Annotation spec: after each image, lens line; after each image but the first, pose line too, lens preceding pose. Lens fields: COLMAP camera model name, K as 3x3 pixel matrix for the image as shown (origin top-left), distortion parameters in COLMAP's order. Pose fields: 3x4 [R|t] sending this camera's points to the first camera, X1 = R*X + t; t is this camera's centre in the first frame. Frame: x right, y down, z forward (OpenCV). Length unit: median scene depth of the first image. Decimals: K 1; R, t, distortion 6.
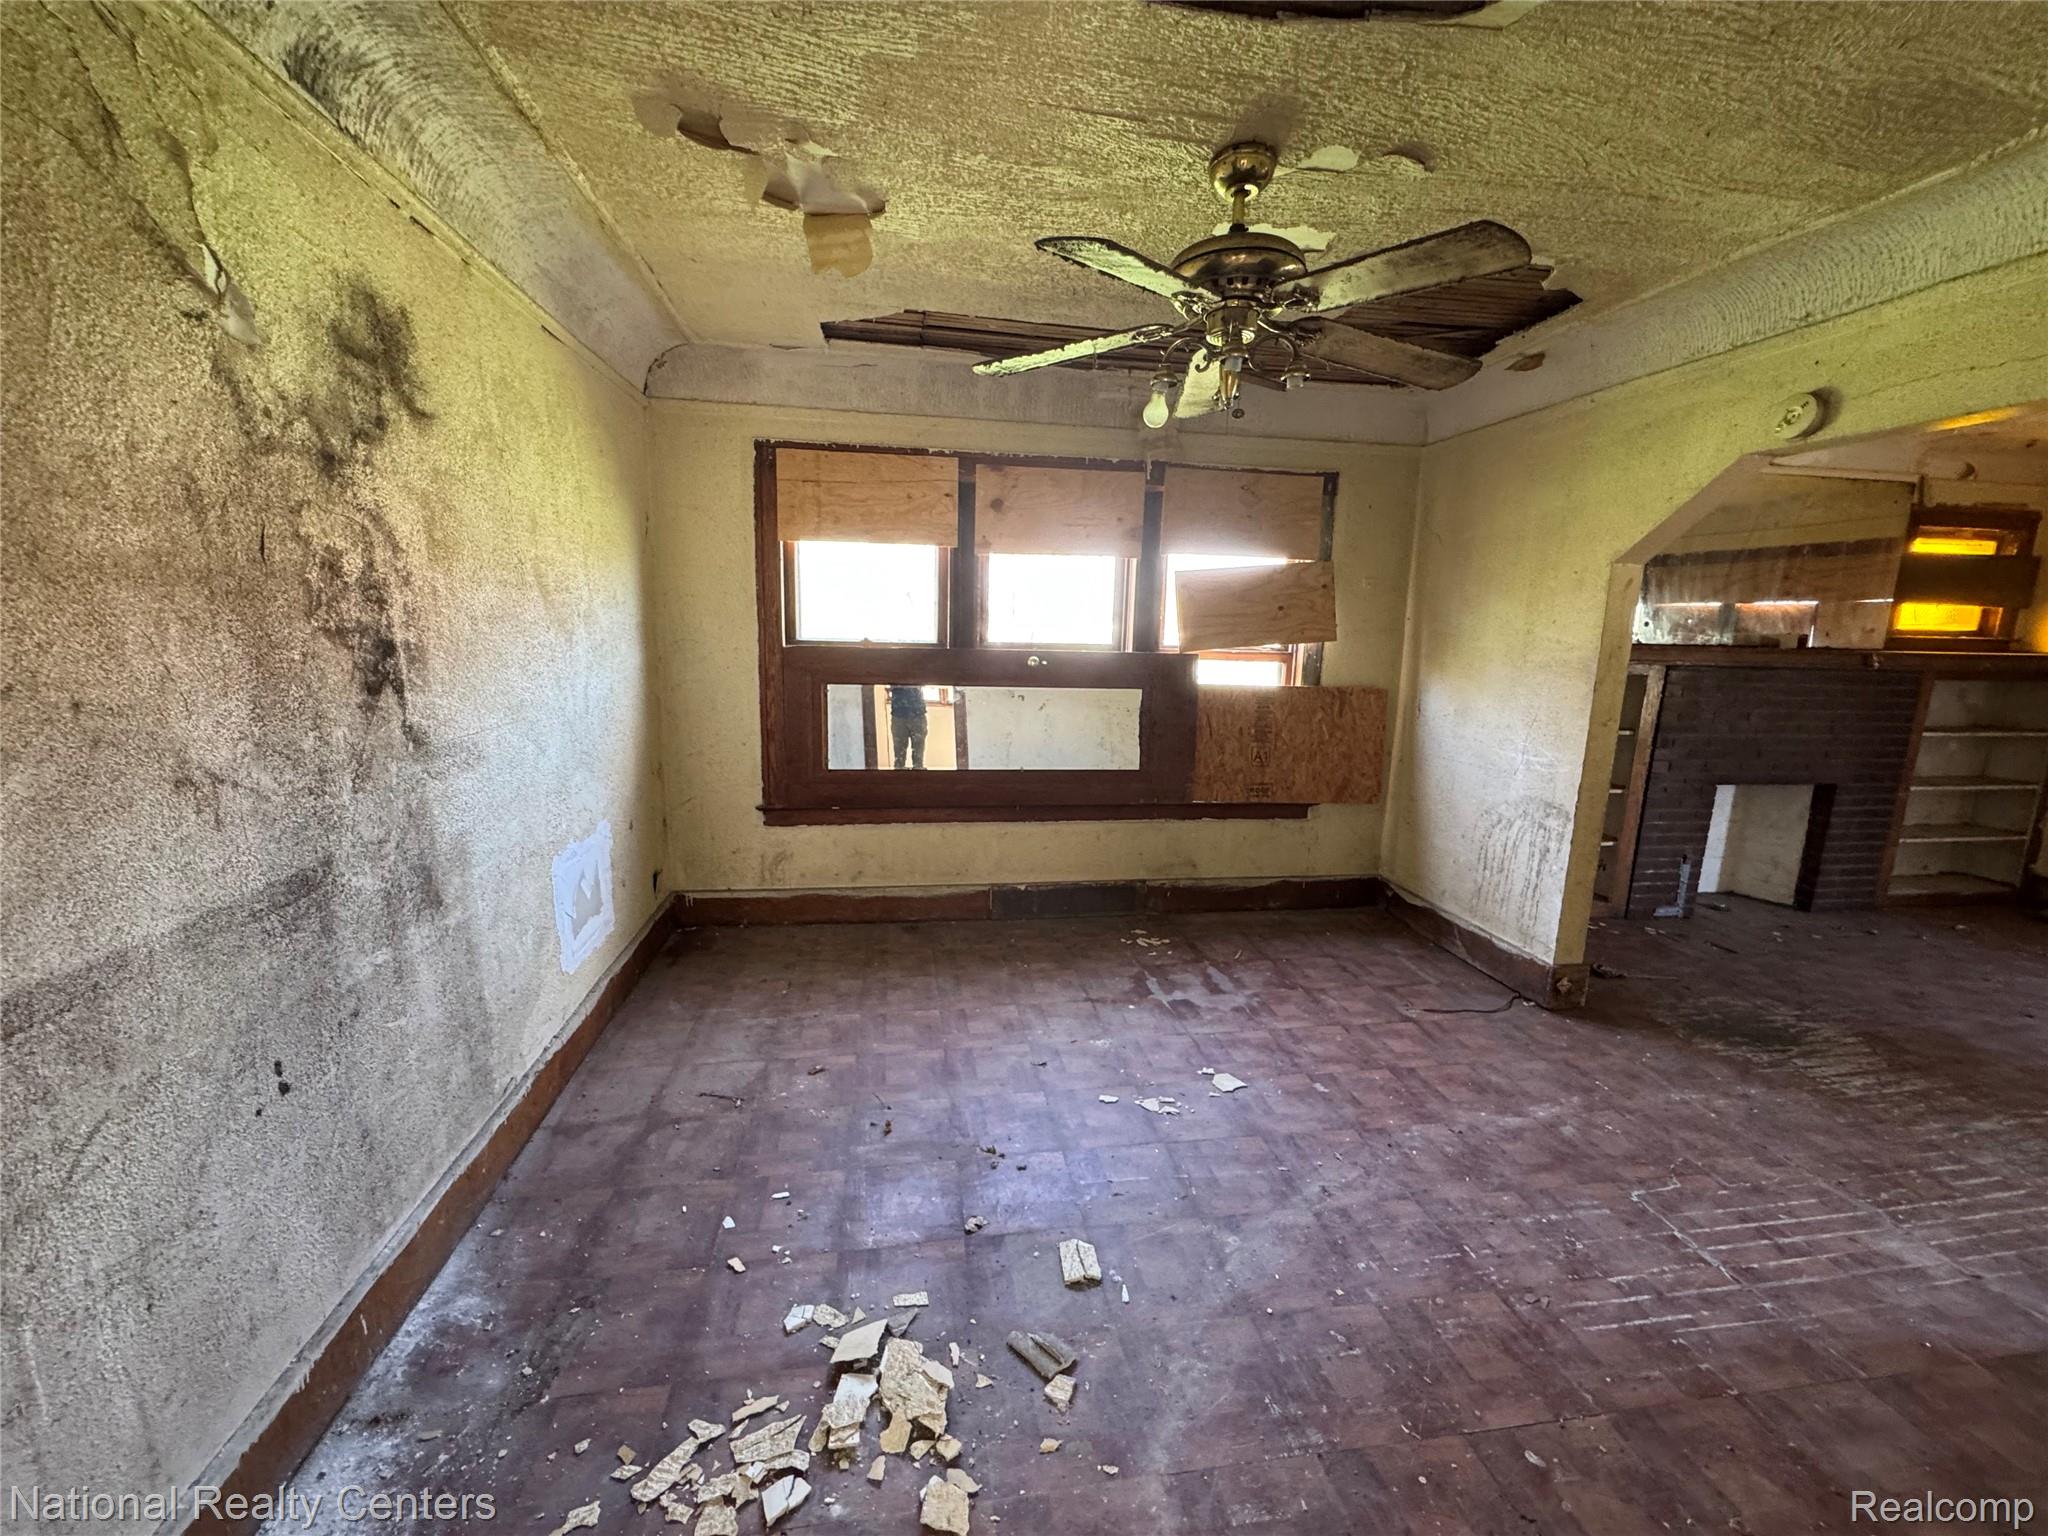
lens RADIAL K [[819.6, 0, 1025.3], [0, 819.6, 767.3], [0, 0, 1]] dist [-0.004356, -0.000018]
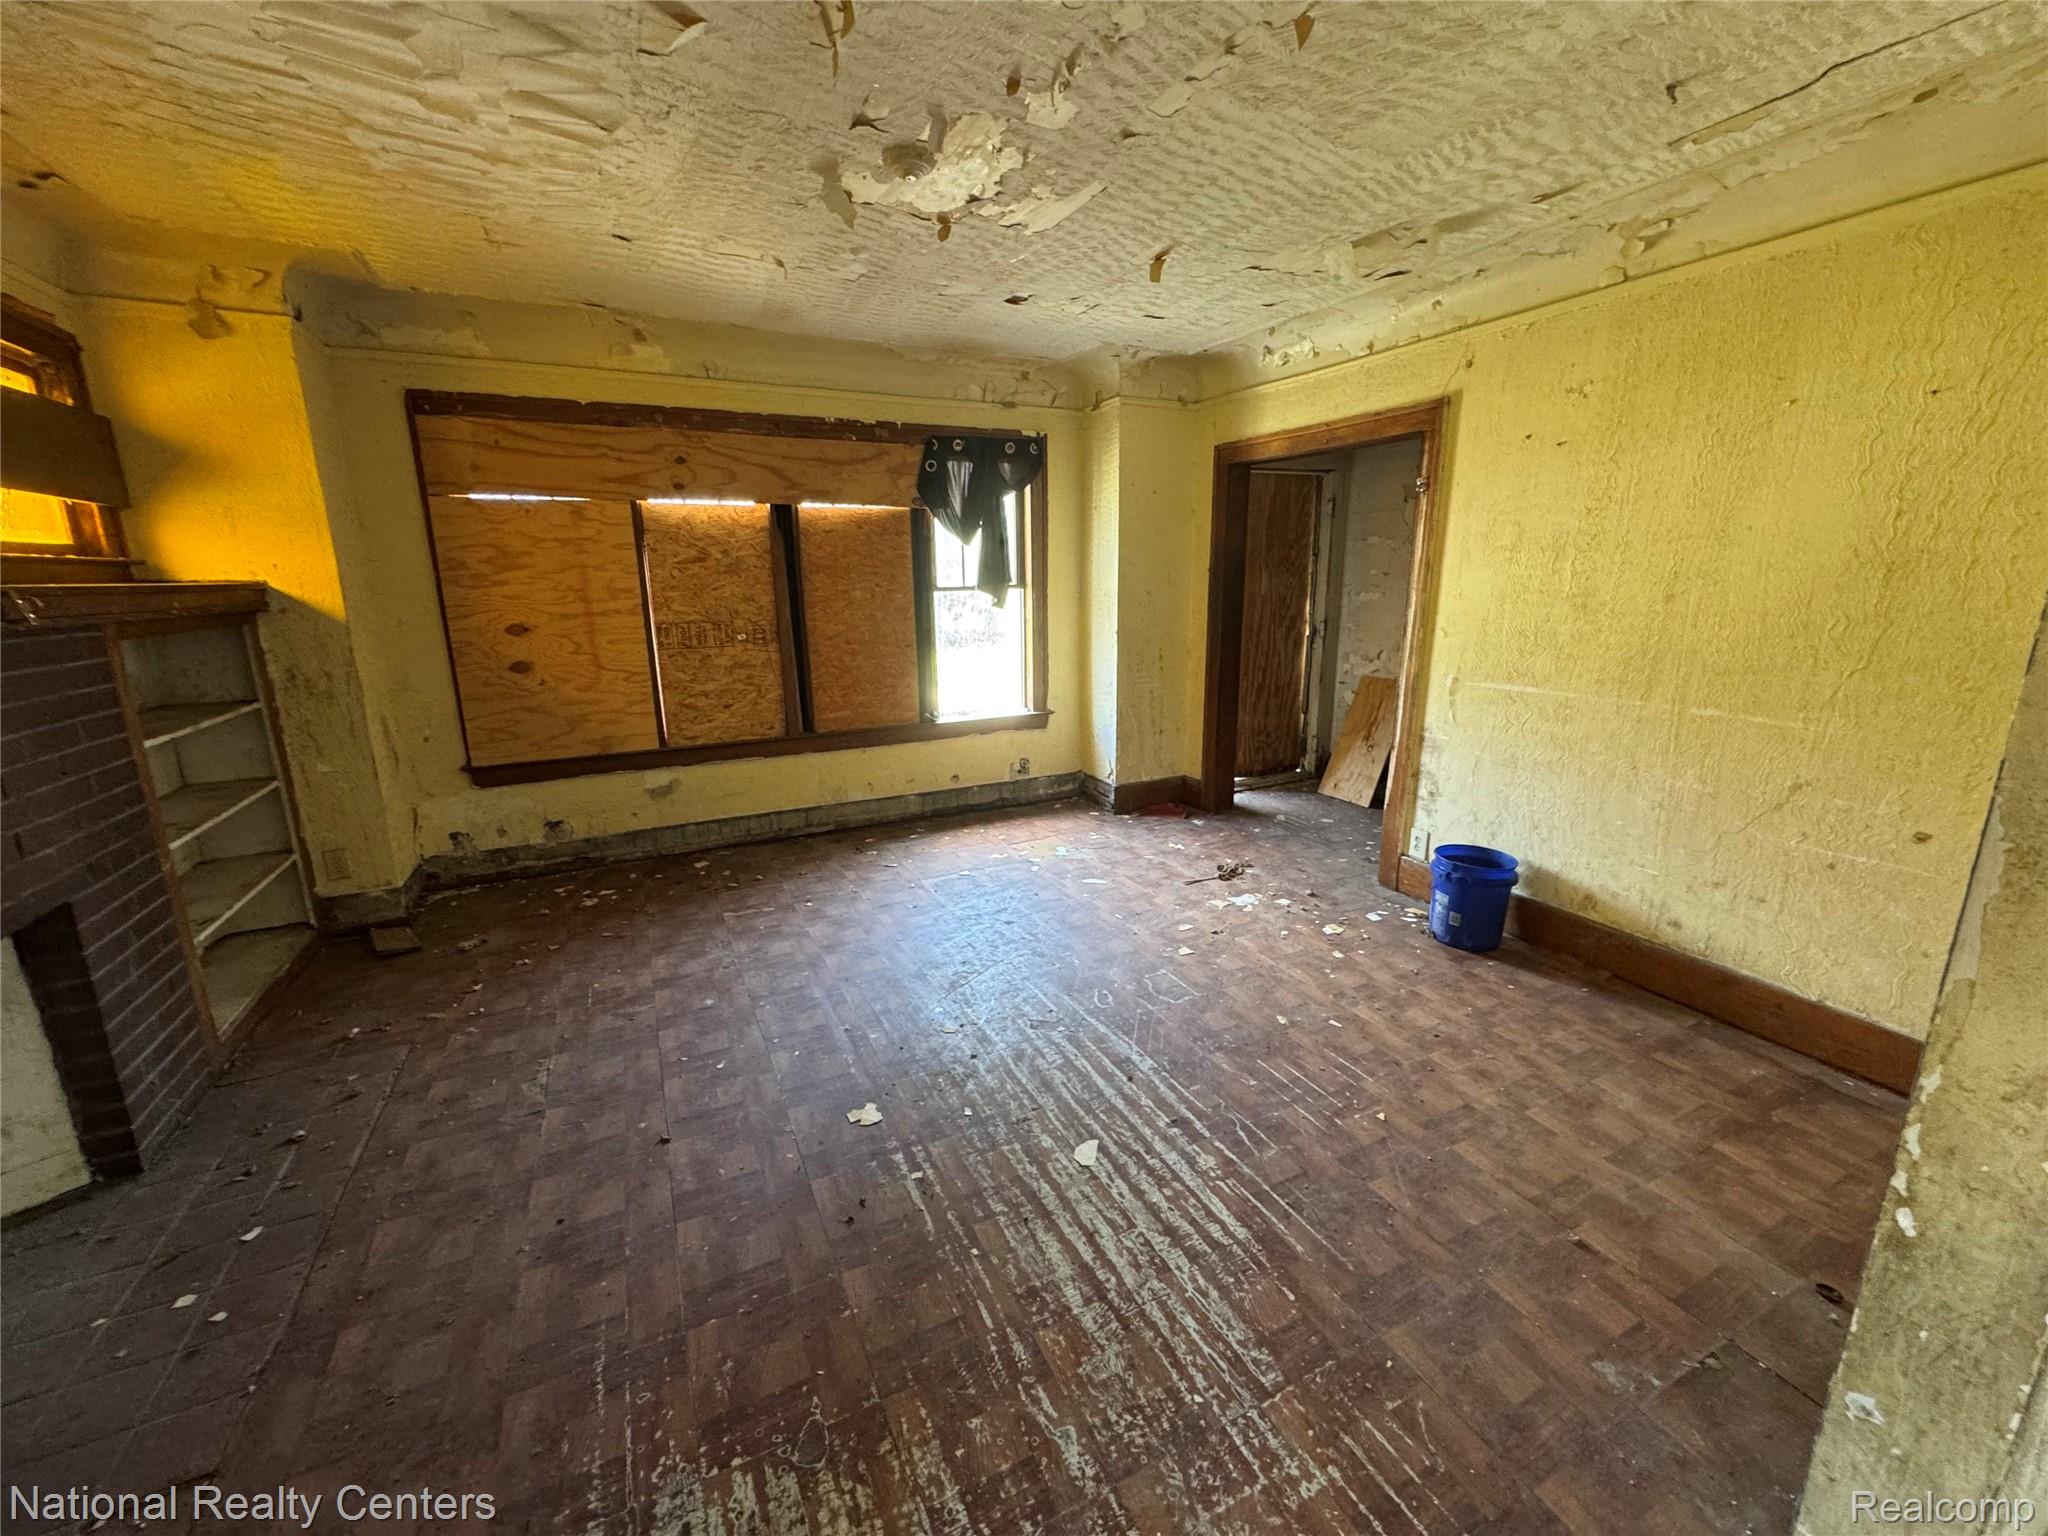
lens RADIAL K [[819.6, 0, 1028.1], [0, 819.6, 776.6], [0, 0, 1]] dist [-0.004356, -0.000018]
pose [[-0.295391, -0.244344, 0.923602, 0.453671], [0.170492, 0.937741, 0.302612, -0.081930], [-0.940041, 0.246856, -0.235341, 0.592565]]
